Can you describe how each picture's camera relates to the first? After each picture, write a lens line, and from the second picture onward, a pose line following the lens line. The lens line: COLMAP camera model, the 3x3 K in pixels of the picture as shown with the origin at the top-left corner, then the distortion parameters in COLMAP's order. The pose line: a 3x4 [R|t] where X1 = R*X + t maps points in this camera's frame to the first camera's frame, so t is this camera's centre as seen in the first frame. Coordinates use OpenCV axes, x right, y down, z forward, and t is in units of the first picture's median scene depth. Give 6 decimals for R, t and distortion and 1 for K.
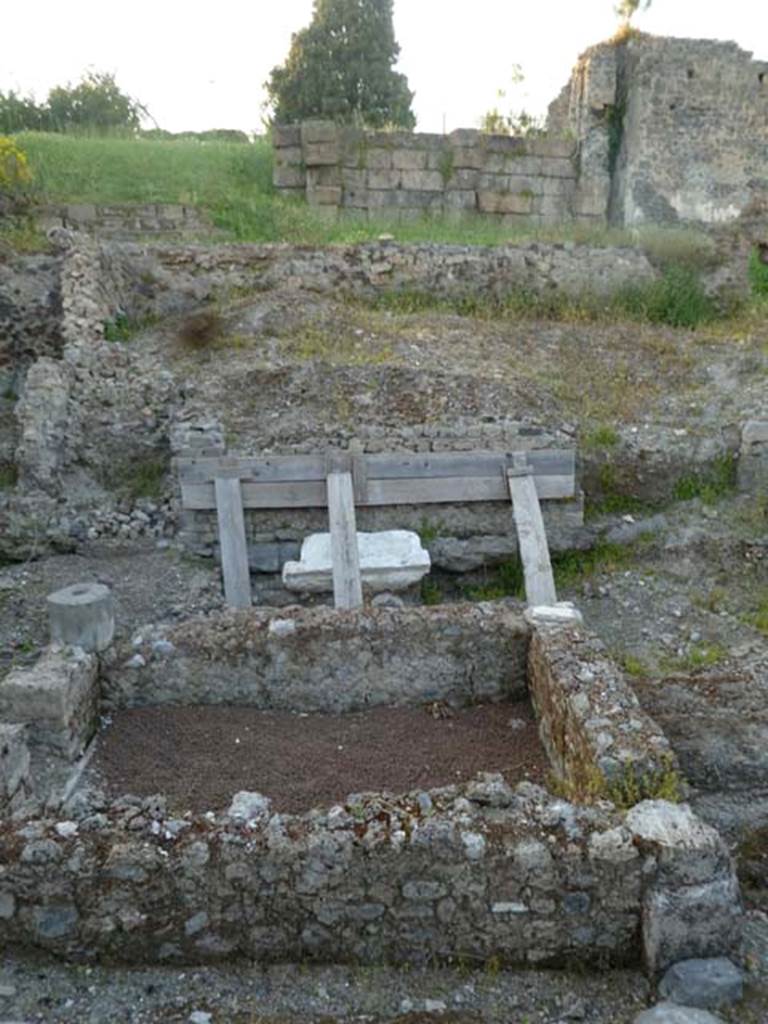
lens RADIAL K [[873.6, 0, 384.0], [0, 873.6, 512.0], [0, 0, 1]] dist [-0.056732, 0.010366]
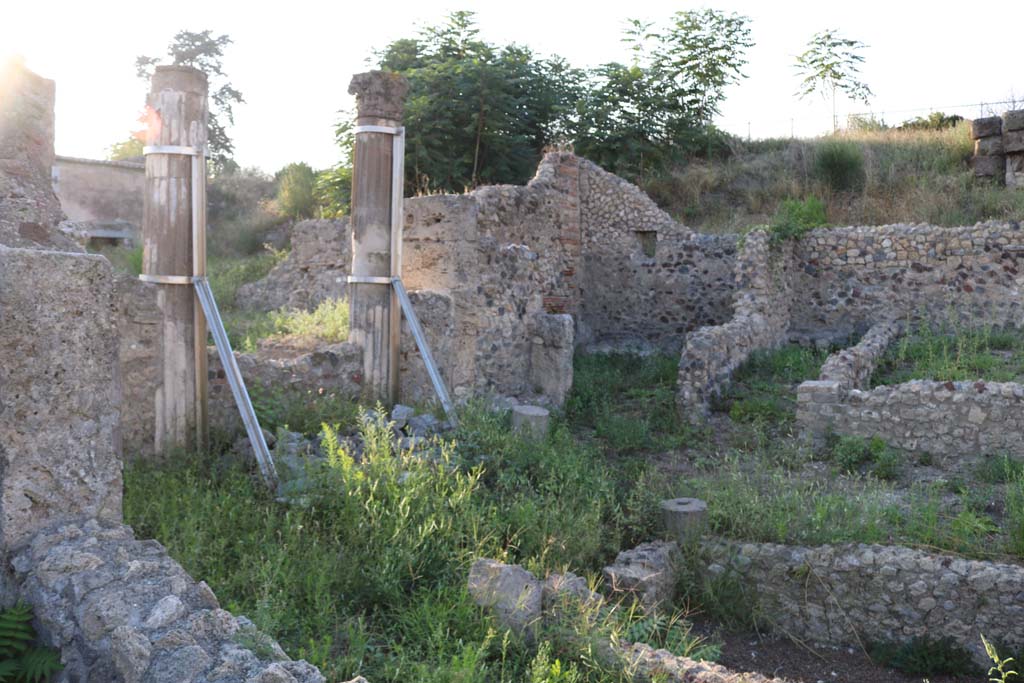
lens RADIAL K [[843.2, 0, 512.0], [0, 843.2, 341.5], [0, 0, 1]] dist [-0.166398, 0.141462]
pose [[0.785253, 0.031418, -0.618377, 0.118021], [-0.141808, 0.981292, -0.130219, 0.040569], [0.602717, 0.189946, 0.775018, -0.061104]]
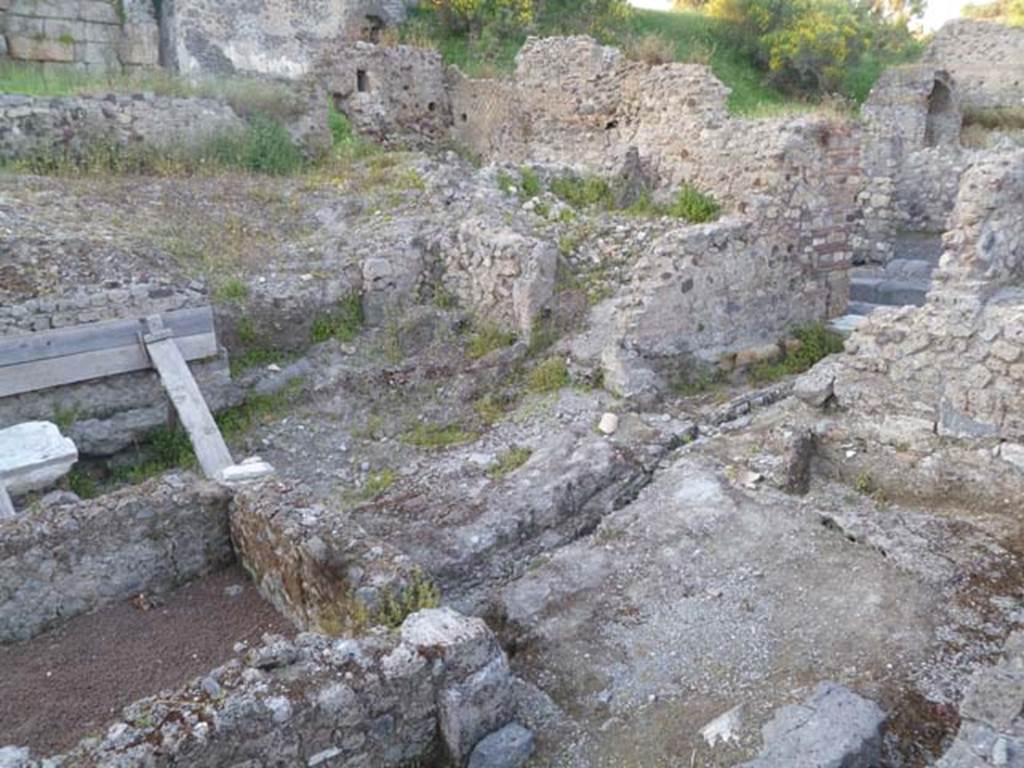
lens RADIAL K [[873.6, 0, 512.0], [0, 873.6, 384.0], [0, 0, 1]] dist [-0.056732, 0.010366]
pose [[0.808639, -0.169115, 0.563474, -0.070154], [0.156736, 0.985105, 0.070727, -0.001665], [-0.567042, 0.031124, 0.823100, 0.015337]]
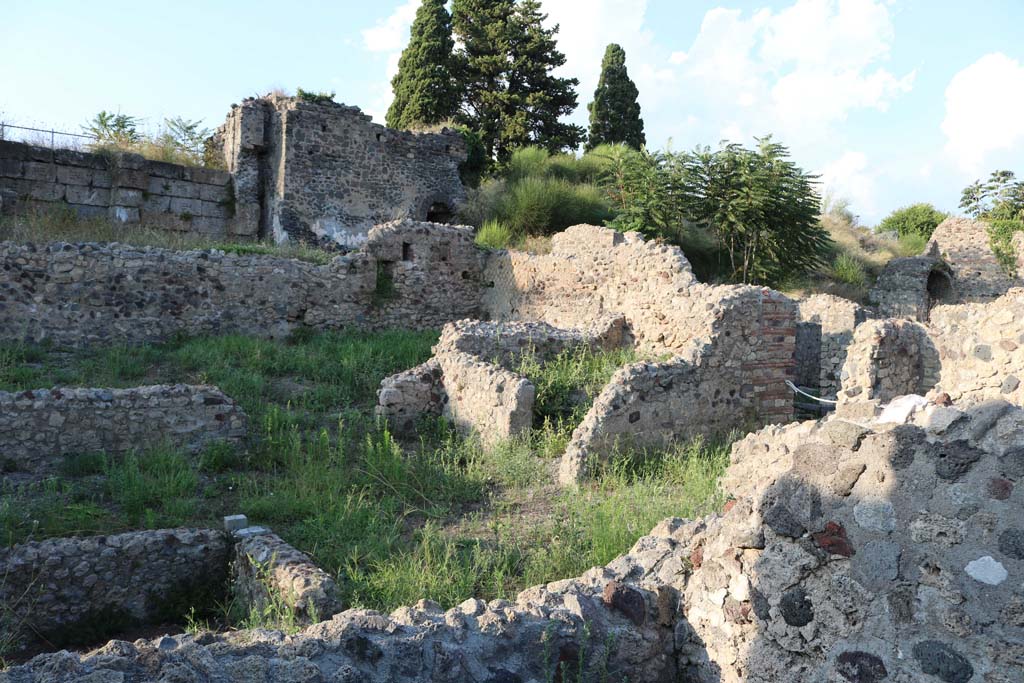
lens RADIAL K [[843.2, 0, 512.0], [0, 843.2, 341.5], [0, 0, 1]] dist [-0.166398, 0.141462]
pose [[0.854733, 0.003446, 0.519057, -0.072362], [0.104862, 0.978214, -0.179171, 0.075290], [-0.508366, 0.207572, 0.835750, -0.178121]]
